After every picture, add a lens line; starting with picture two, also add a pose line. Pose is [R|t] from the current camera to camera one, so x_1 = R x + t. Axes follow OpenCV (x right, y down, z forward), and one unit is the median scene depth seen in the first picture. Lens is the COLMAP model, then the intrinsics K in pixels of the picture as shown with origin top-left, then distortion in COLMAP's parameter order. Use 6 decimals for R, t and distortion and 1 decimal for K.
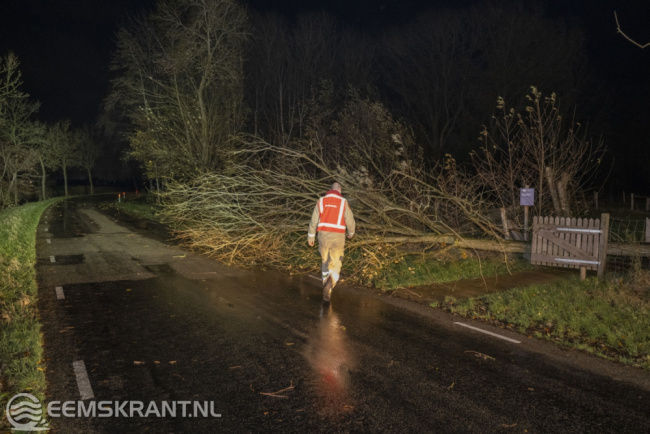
lens RADIAL K [[523.3, 0, 325.0], [0, 523.3, 217.0], [0, 0, 1]] dist [-0.154577, 0.001314]
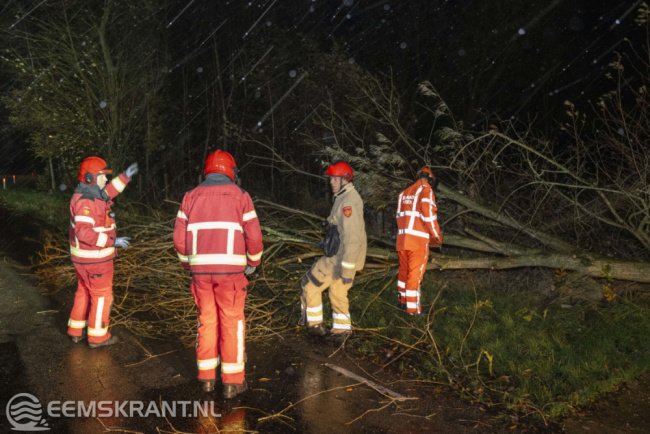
lens RADIAL K [[573.9, 0, 325.0], [0, 573.9, 217.0], [0, 0, 1]] dist [0.019693, 0.014514]
pose [[0.992916, -0.011910, 0.118217, -0.093594], [0.008560, 0.999548, 0.028802, -0.024852], [-0.118506, -0.027586, 0.992570, 0.441692]]
